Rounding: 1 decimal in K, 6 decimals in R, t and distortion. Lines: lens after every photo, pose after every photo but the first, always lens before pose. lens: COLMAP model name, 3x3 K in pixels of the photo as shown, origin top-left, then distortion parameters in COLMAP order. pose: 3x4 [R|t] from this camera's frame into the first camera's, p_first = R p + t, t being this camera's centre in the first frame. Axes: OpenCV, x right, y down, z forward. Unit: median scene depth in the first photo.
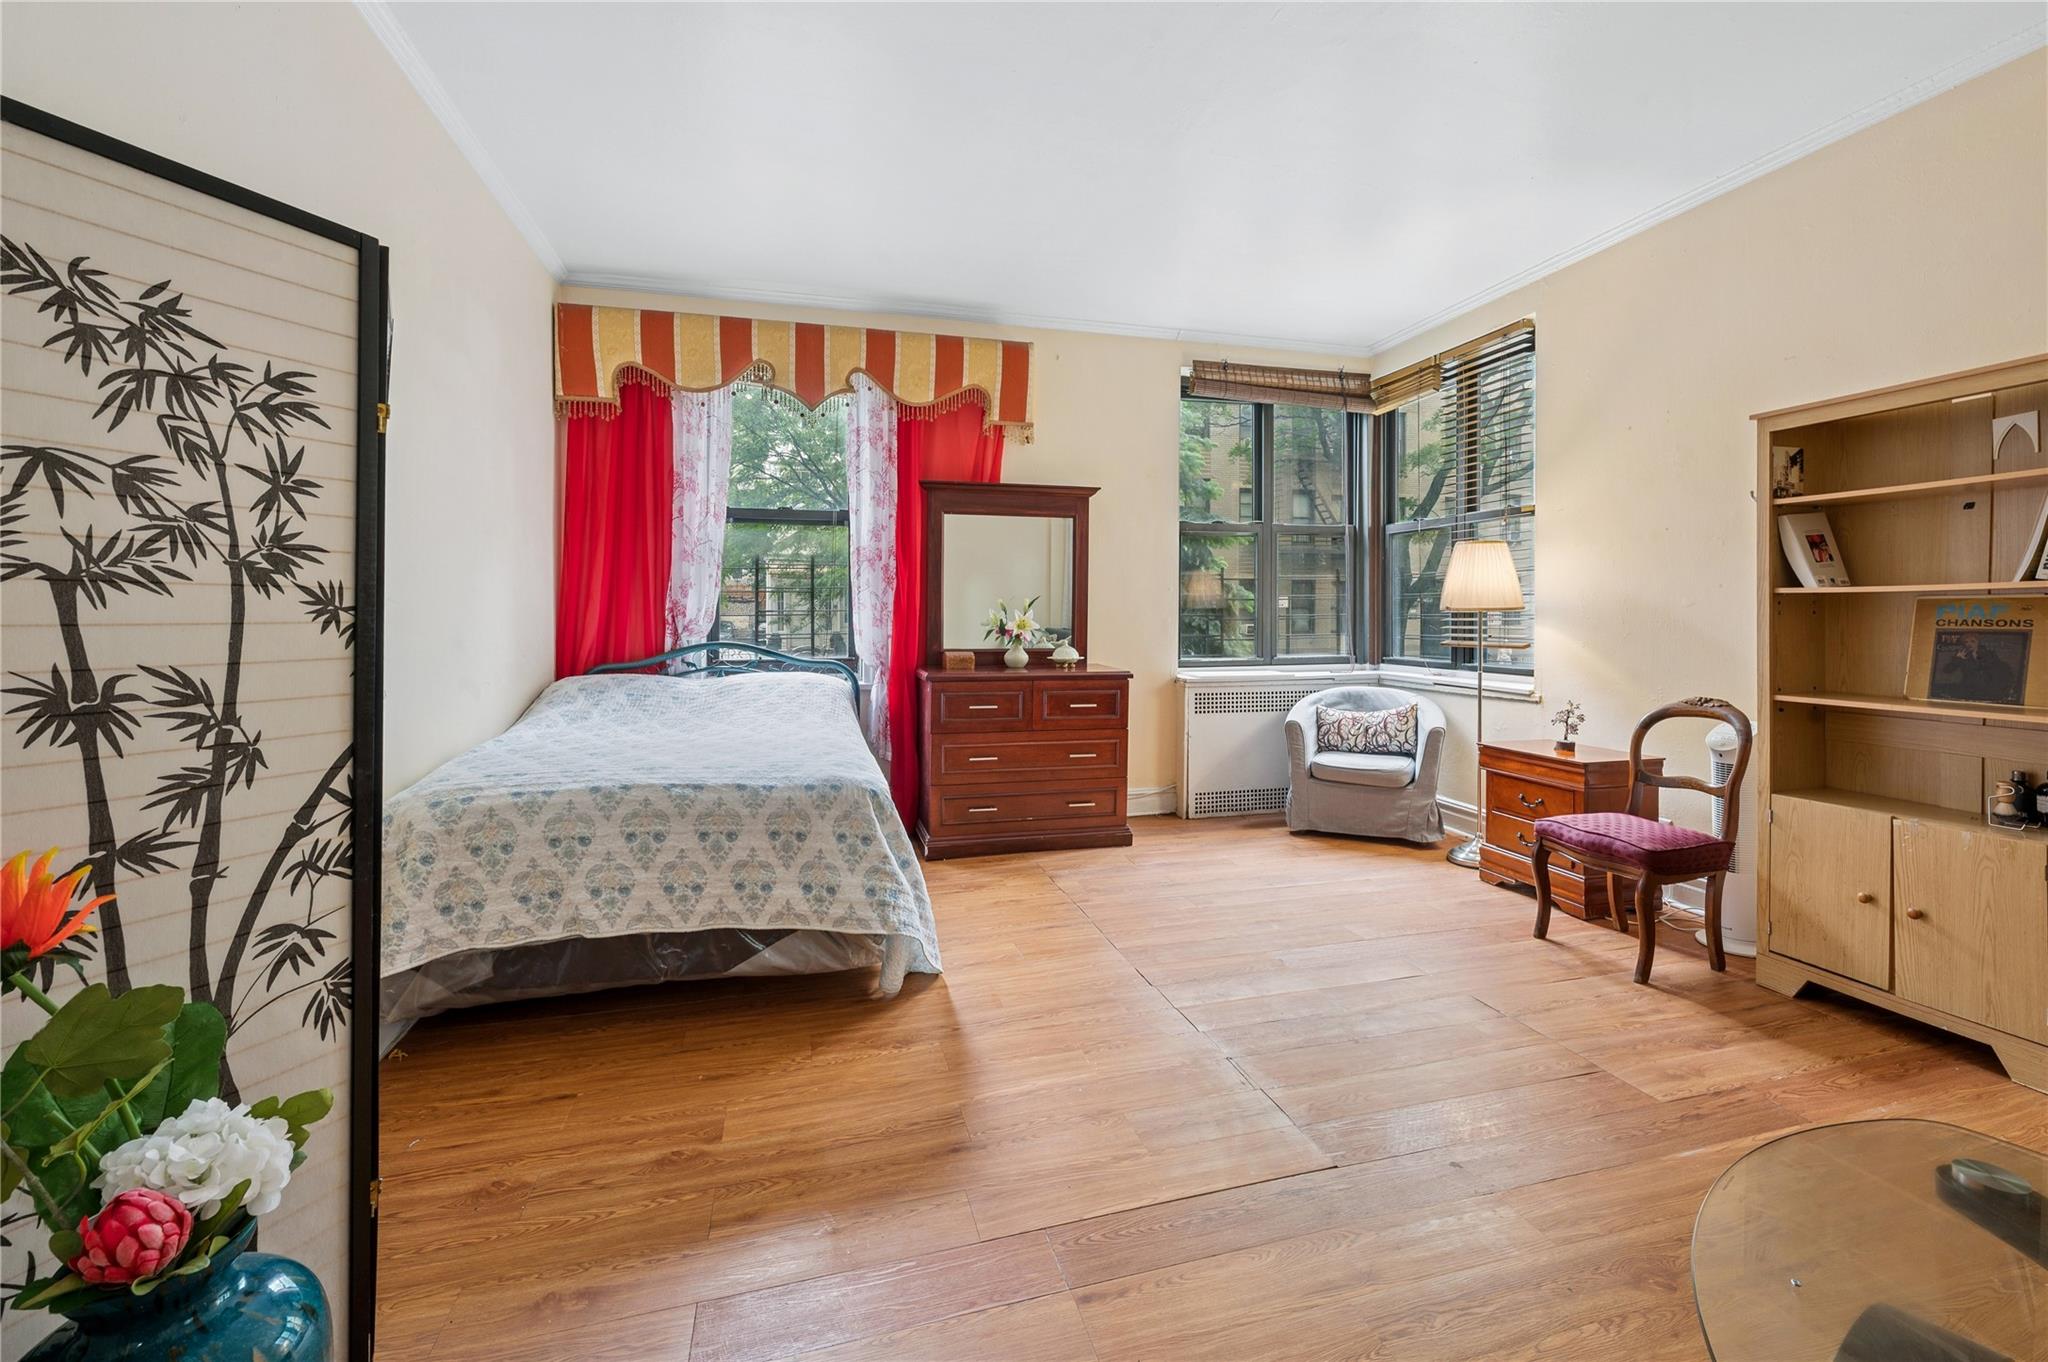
lens RADIAL K [[831.0, 0, 1037.4], [0, 831.0, 626.1], [0, 0, 1]] dist [-0.001358, 0.000188]
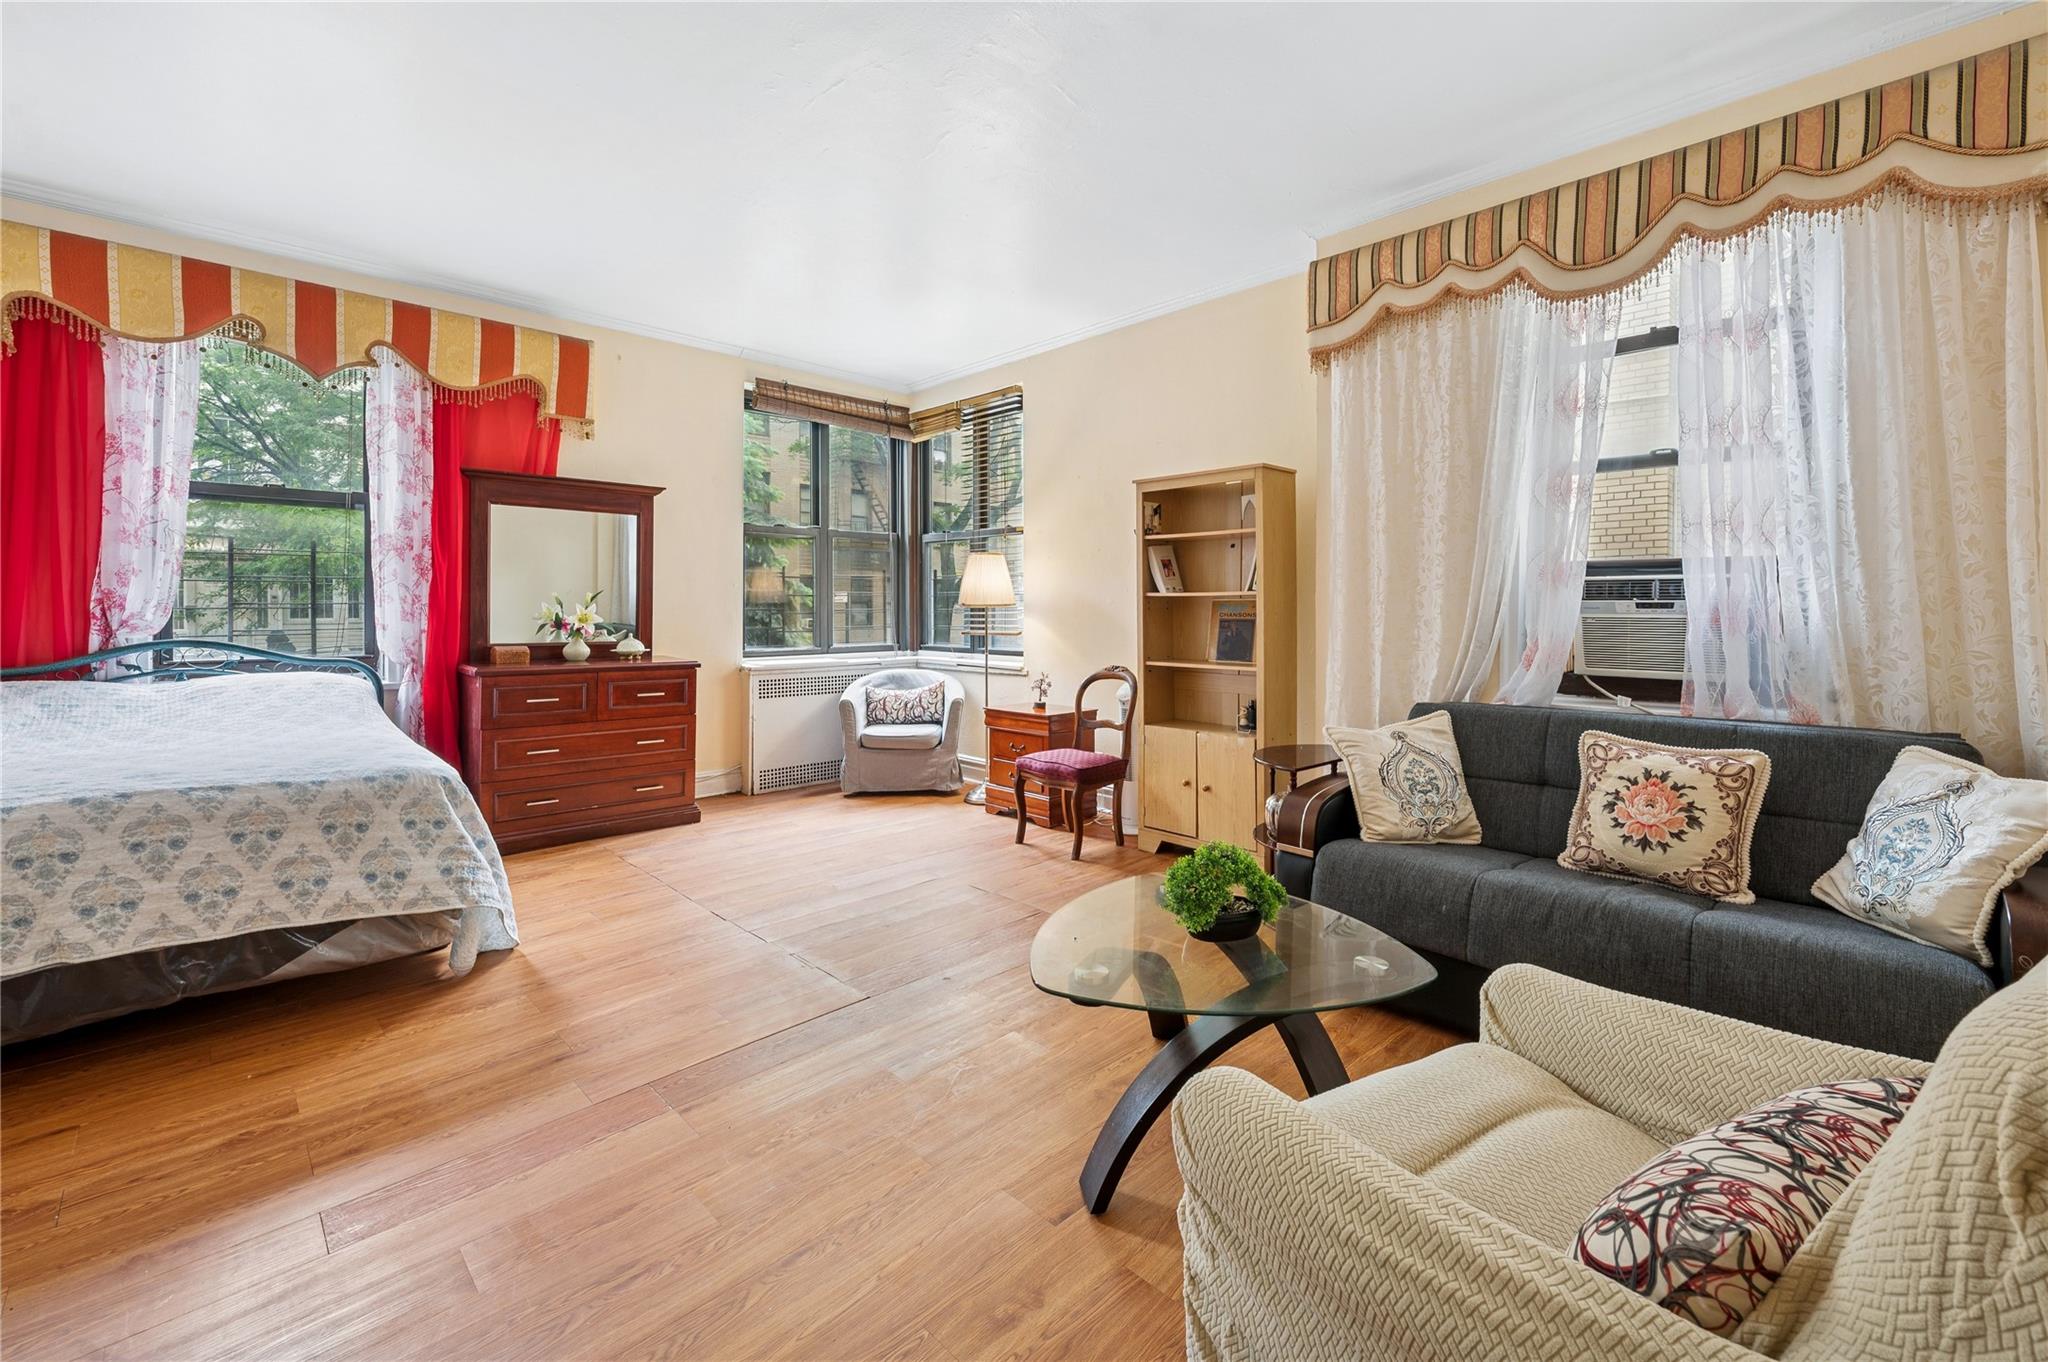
lens RADIAL K [[831.0, 0, 1032.2], [0, 831.0, 619.6], [0, 0, 1]] dist [-0.001358, 0.000188]
pose [[0.872361, -0.003856, 0.488846, -0.059770], [0.004296, 0.999991, 0.000222, 0.003297], [-0.488843, 0.001907, 0.872370, -0.254998]]
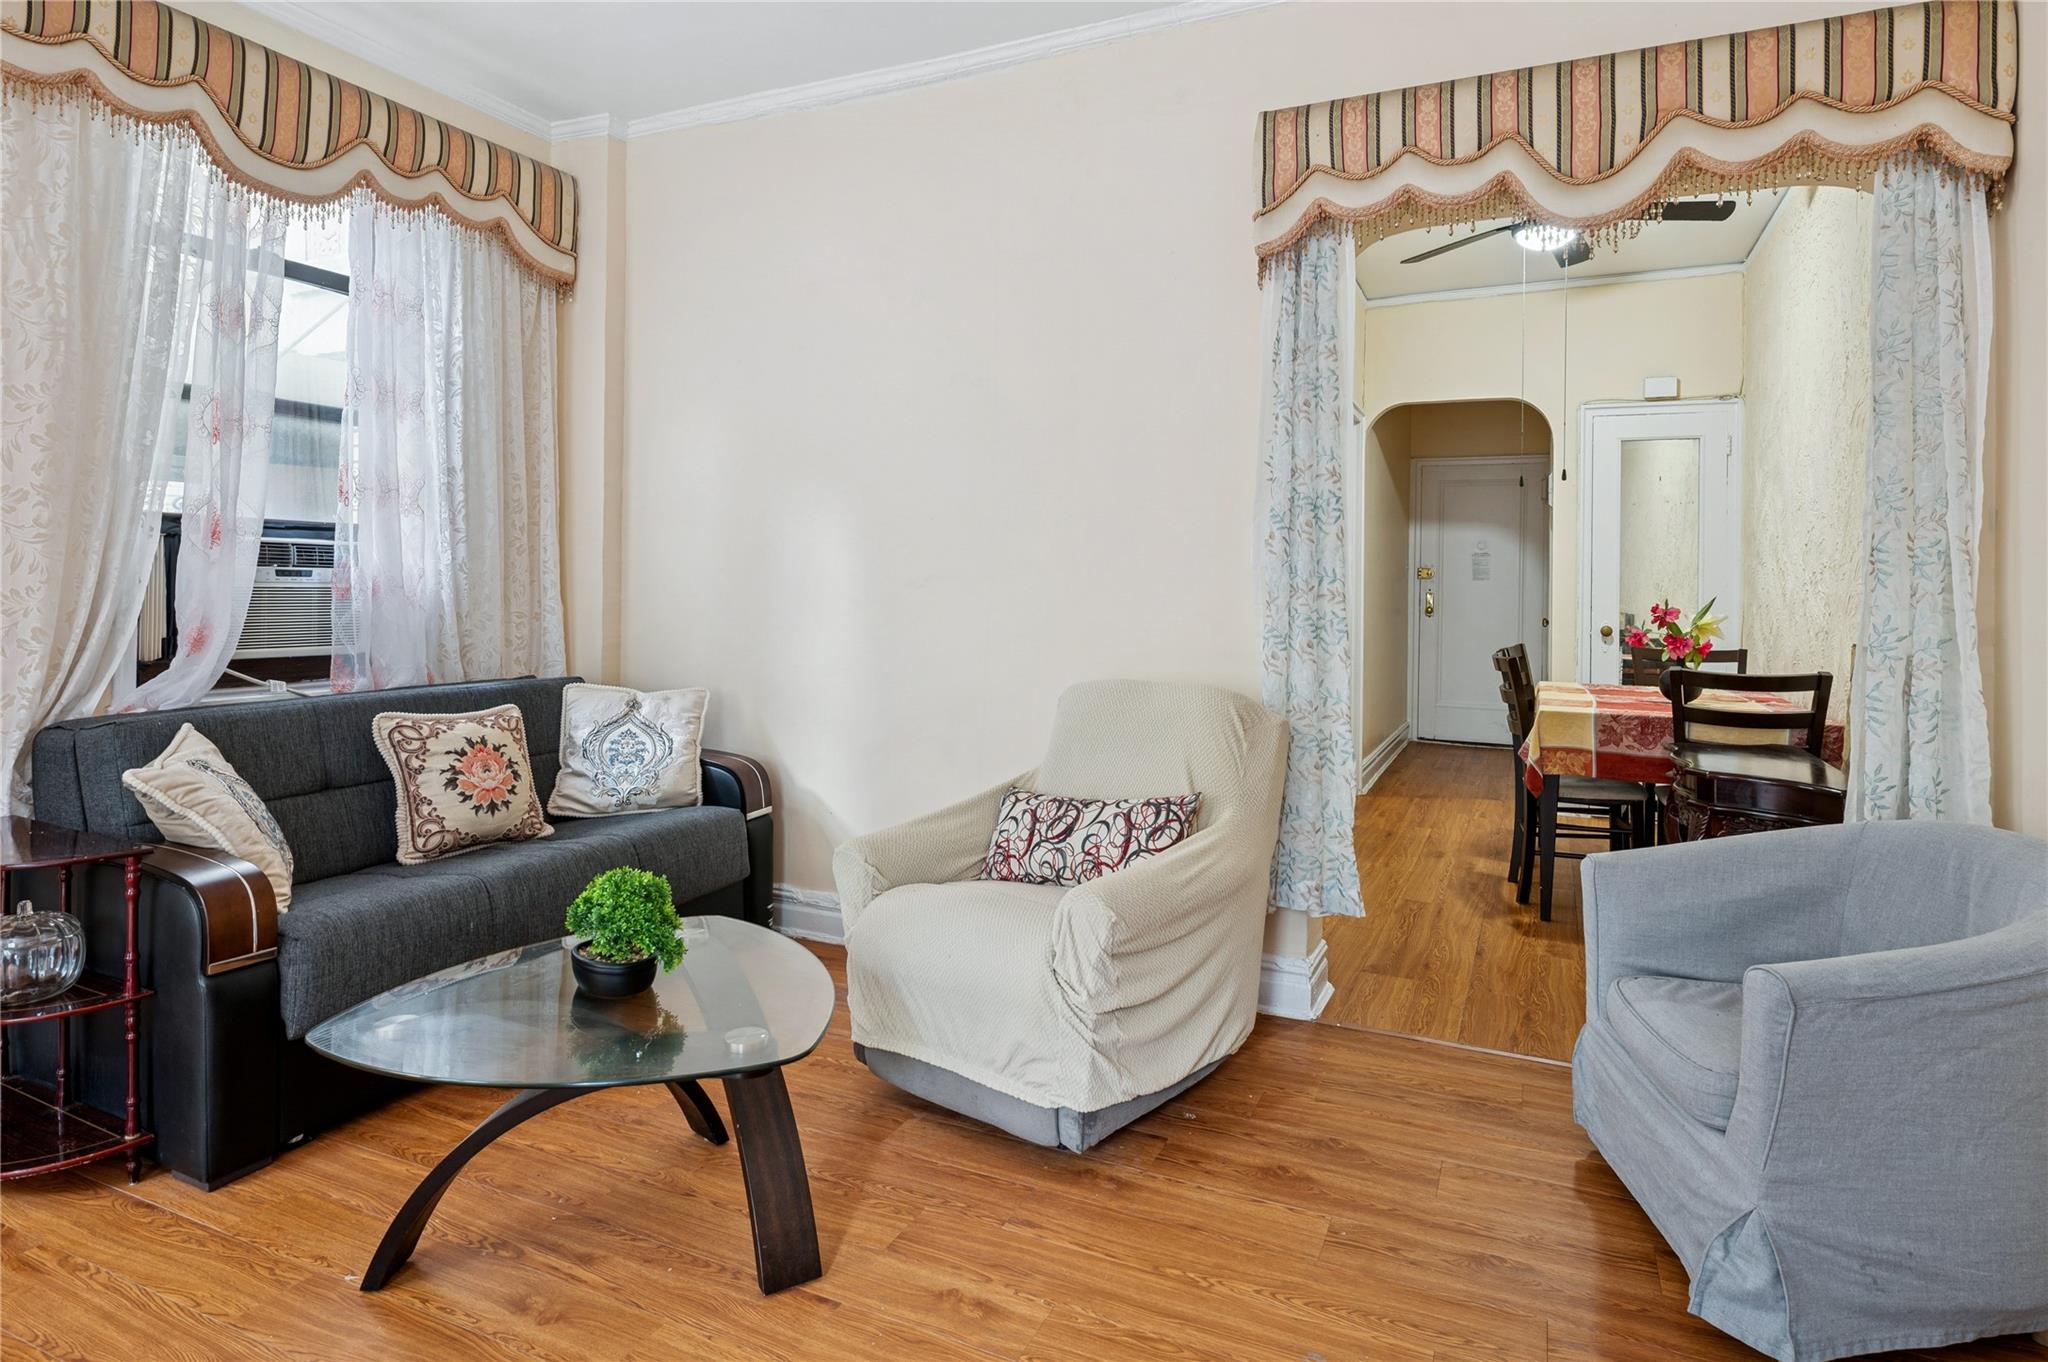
lens RADIAL K [[1082.2, 0, 1046.6], [0, 1082.2, 577.4], [0, 0, 1]] dist [-0.000840, 0.000173]
pose [[-0.753995, 0.000482, 0.656880, -0.281008], [0.001273, 0.999999, 0.000728, -0.005950], [-0.656879, 0.001385, -0.753995, 0.654755]]
